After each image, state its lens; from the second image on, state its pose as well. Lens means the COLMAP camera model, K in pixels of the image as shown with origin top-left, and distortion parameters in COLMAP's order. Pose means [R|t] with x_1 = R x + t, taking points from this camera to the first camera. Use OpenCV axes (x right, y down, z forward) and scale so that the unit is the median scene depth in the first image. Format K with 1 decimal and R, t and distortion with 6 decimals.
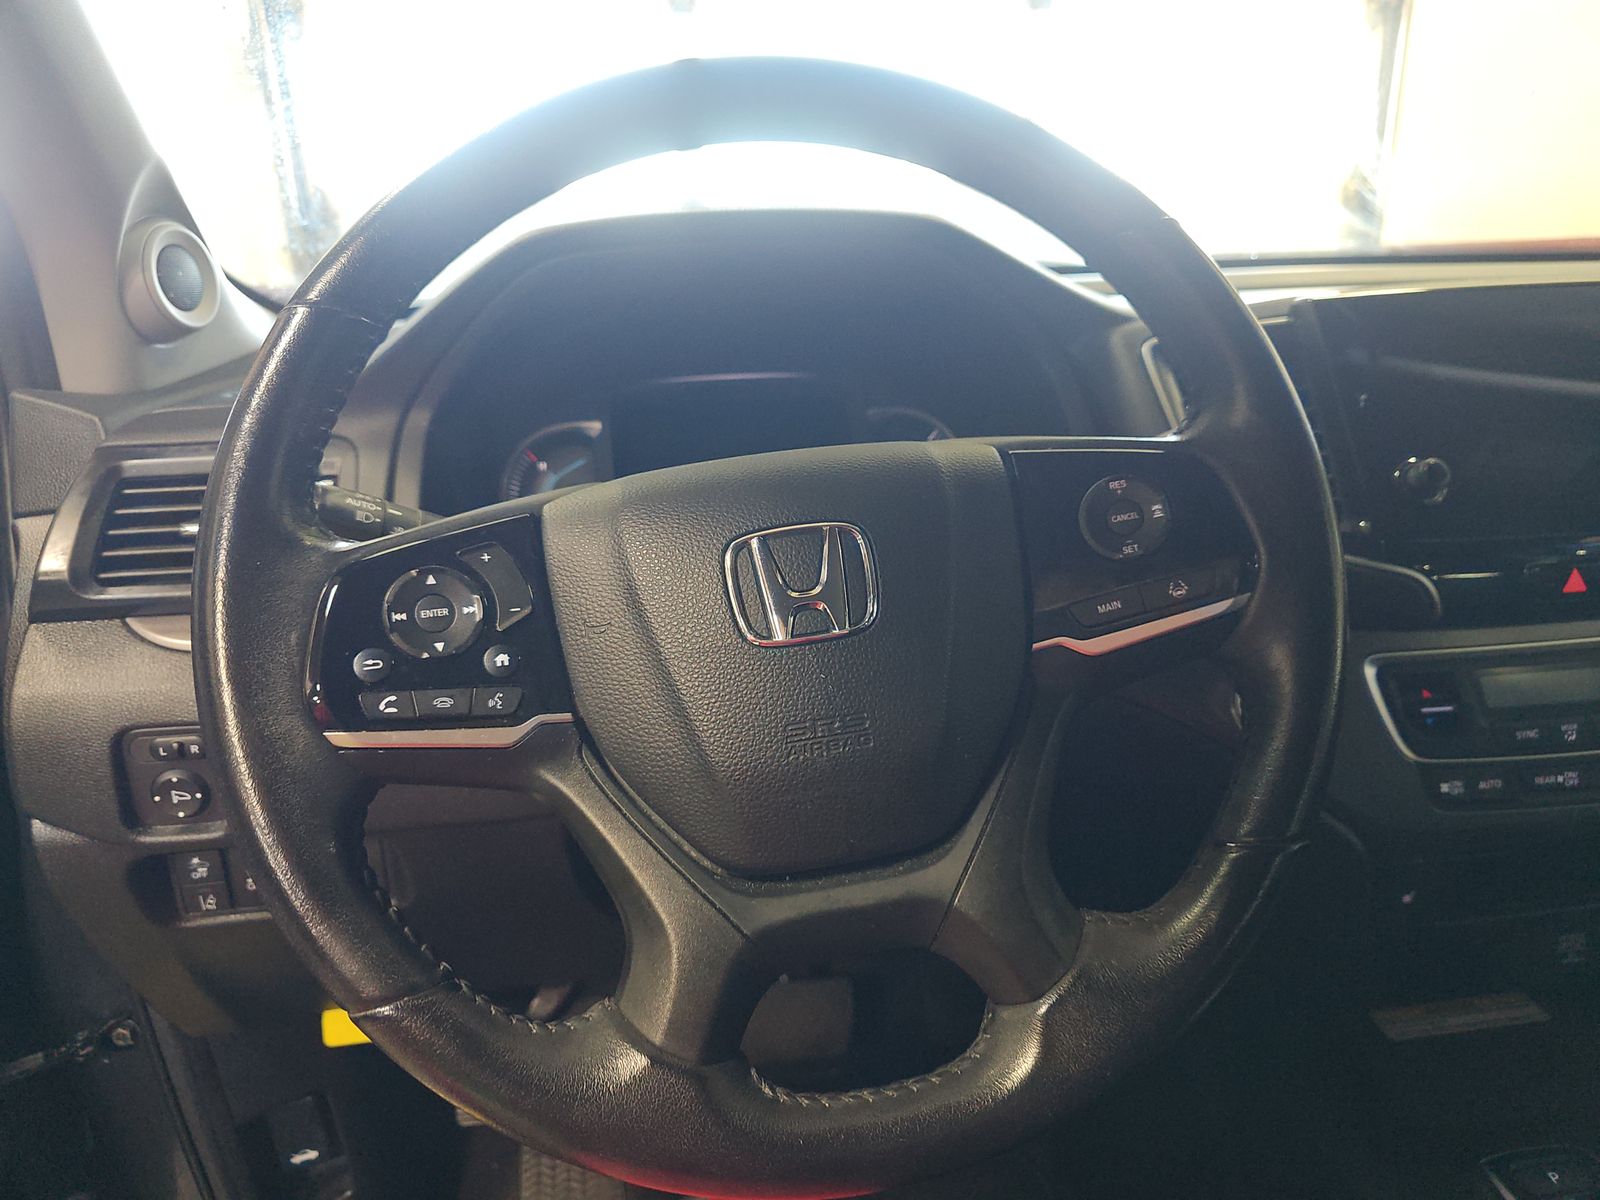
lens RADIAL K [[1060.0, 0, 803.6], [0, 1060.0, 590.7], [0, 0, 1]] dist [0.041313, -0.025367]
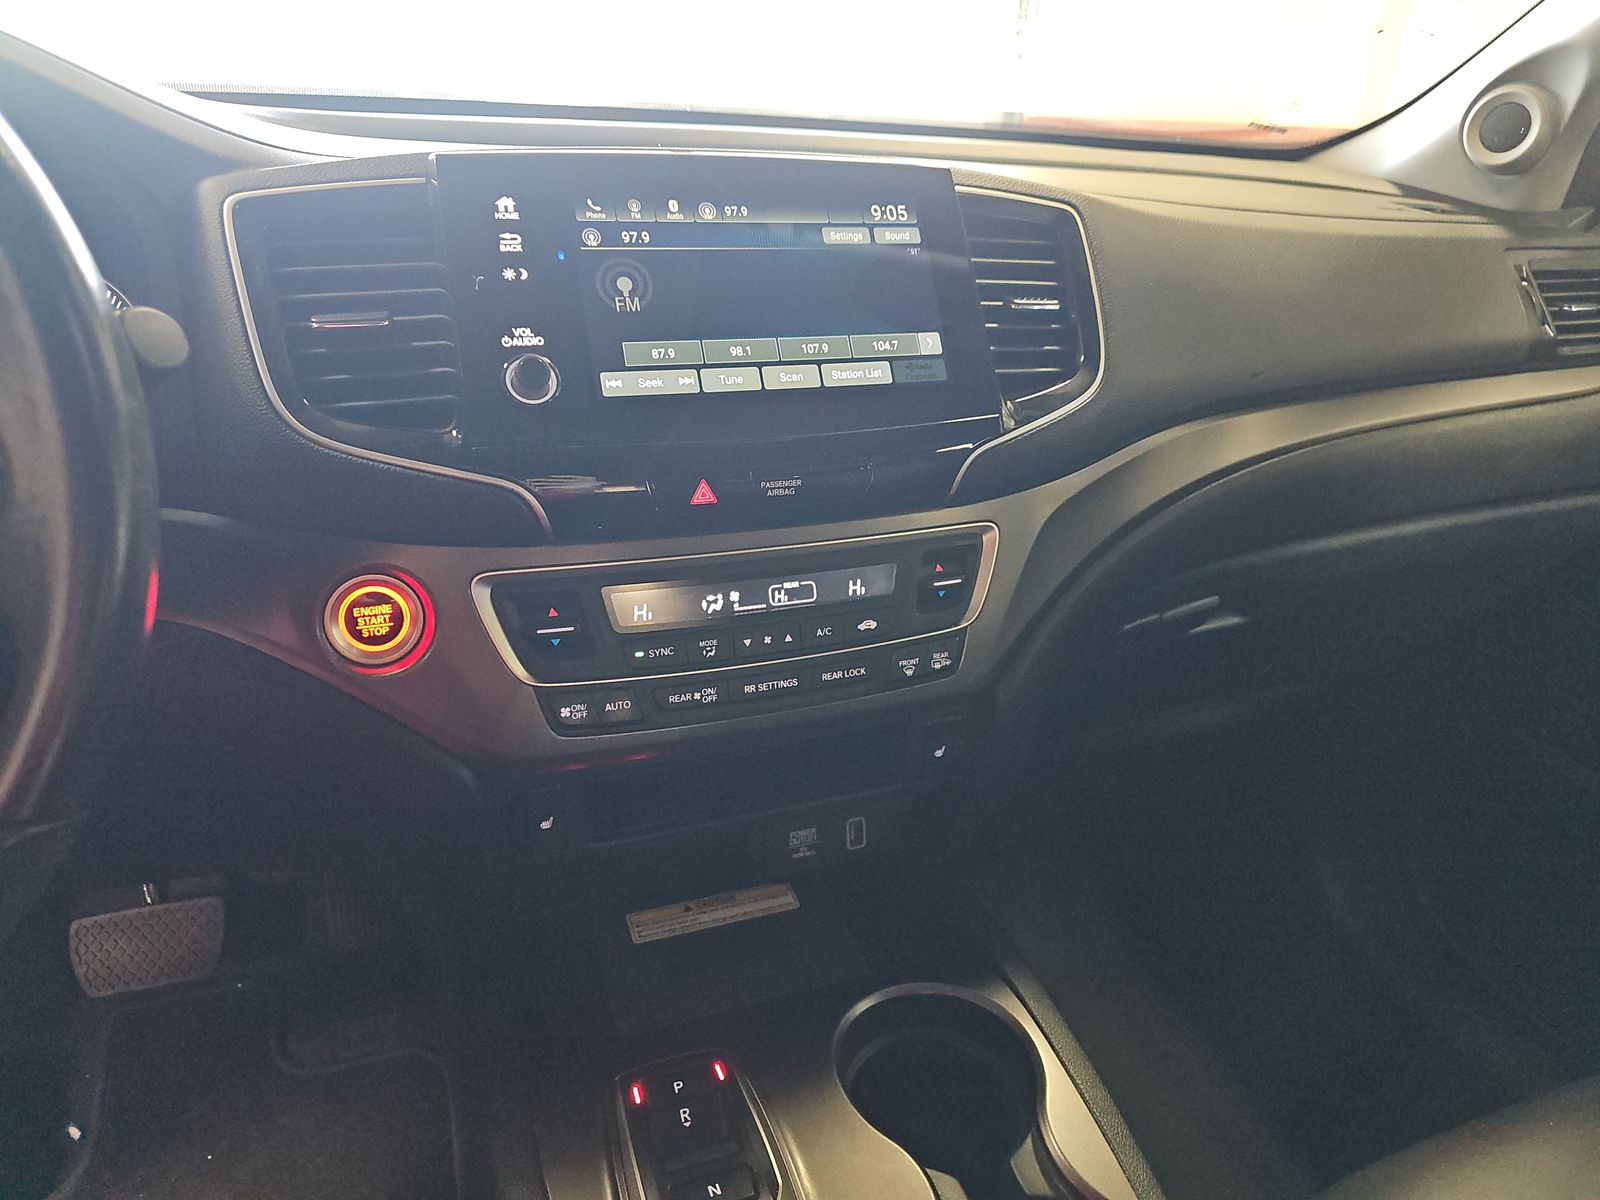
lens RADIAL K [[1060.0, 0, 798.2], [0, 1060.0, 601.9], [0, 0, 1]] dist [0.041313, -0.025367]
pose [[0.978133, -0.021377, 0.206878, 0.596303], [-0.008938, 0.989464, 0.144503, -0.048494], [-0.207788, -0.143193, 0.967636, 0.066103]]
